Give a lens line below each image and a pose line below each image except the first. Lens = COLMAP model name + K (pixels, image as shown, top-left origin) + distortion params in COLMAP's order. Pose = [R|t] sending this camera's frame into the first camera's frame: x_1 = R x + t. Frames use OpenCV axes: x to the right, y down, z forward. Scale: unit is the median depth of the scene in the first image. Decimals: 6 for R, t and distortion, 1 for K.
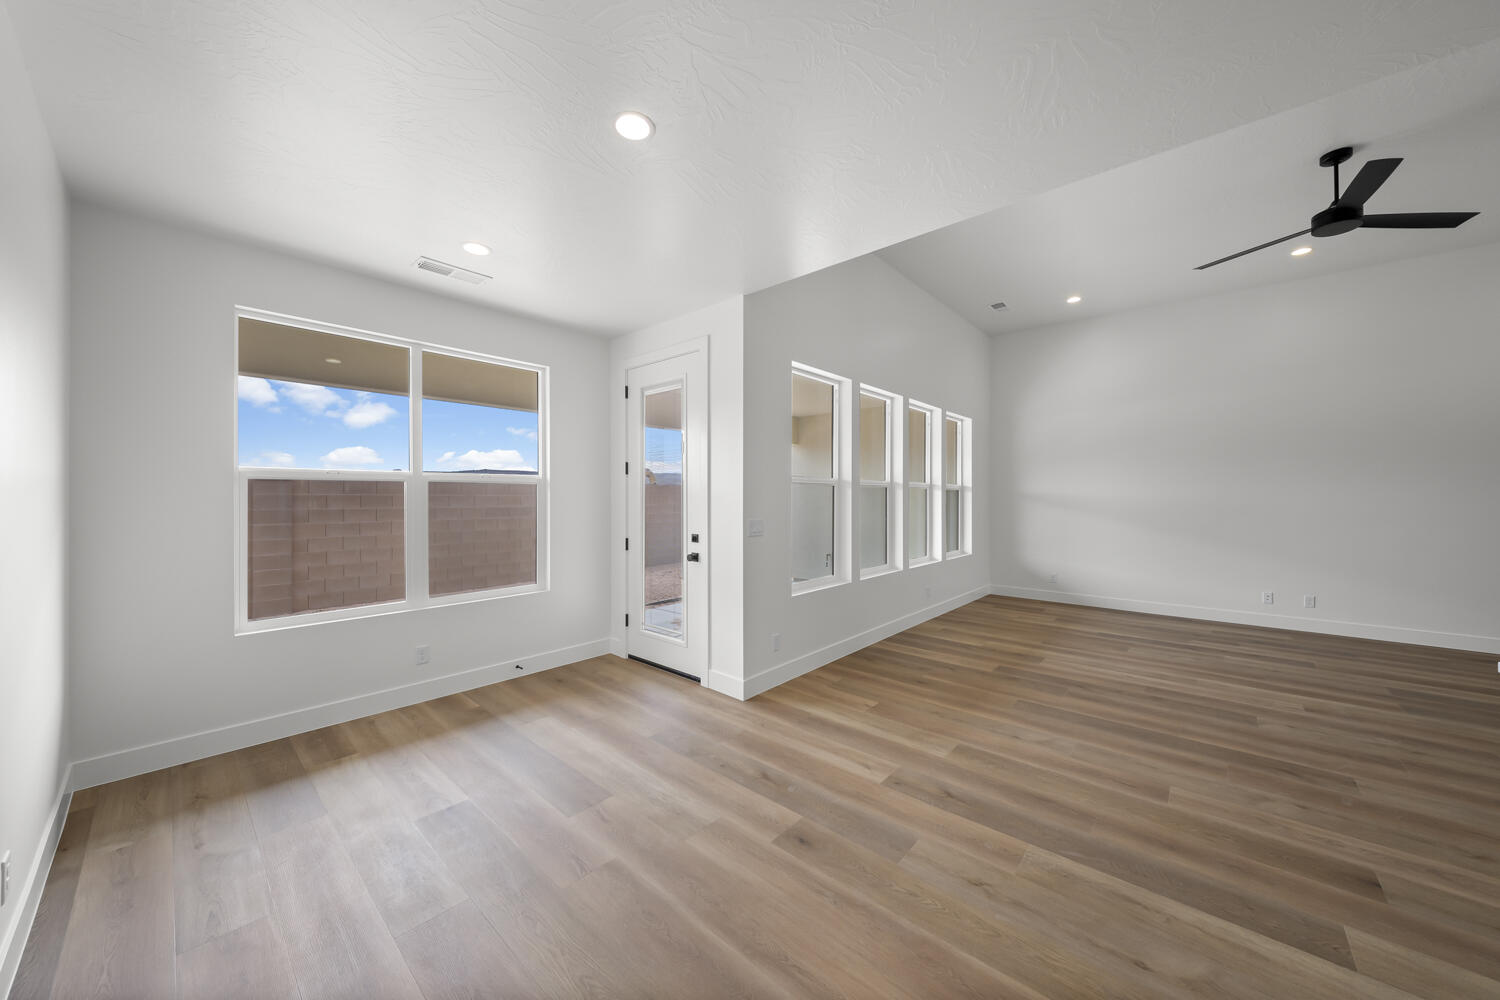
lens RADIAL K [[526.9, 0, 749.4], [0, 526.9, 497.0], [0, 0, 1]] dist [0.002253, -0.000863]
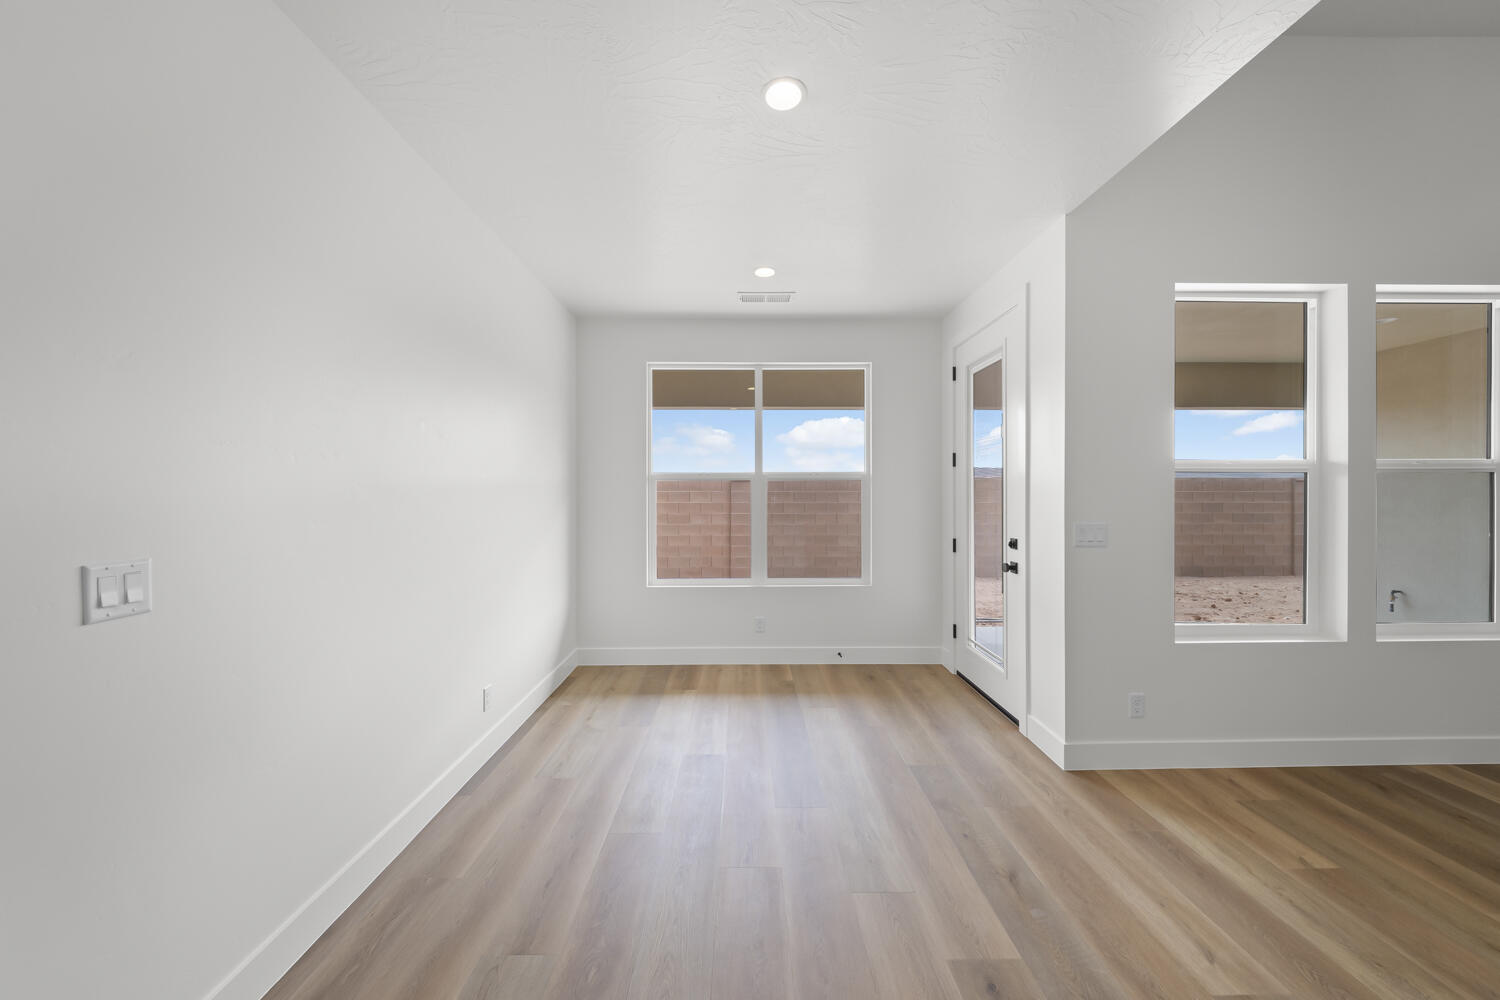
lens RADIAL K [[526.9, 0, 747.7], [0, 526.9, 498.1], [0, 0, 1]] dist [0.002253, -0.000863]
pose [[0.666888, 0.005600, -0.745137, 0.242698], [0.001690, 0.999958, 0.009027, 0.001390], [0.745156, -0.007279, 0.666851, 0.185689]]
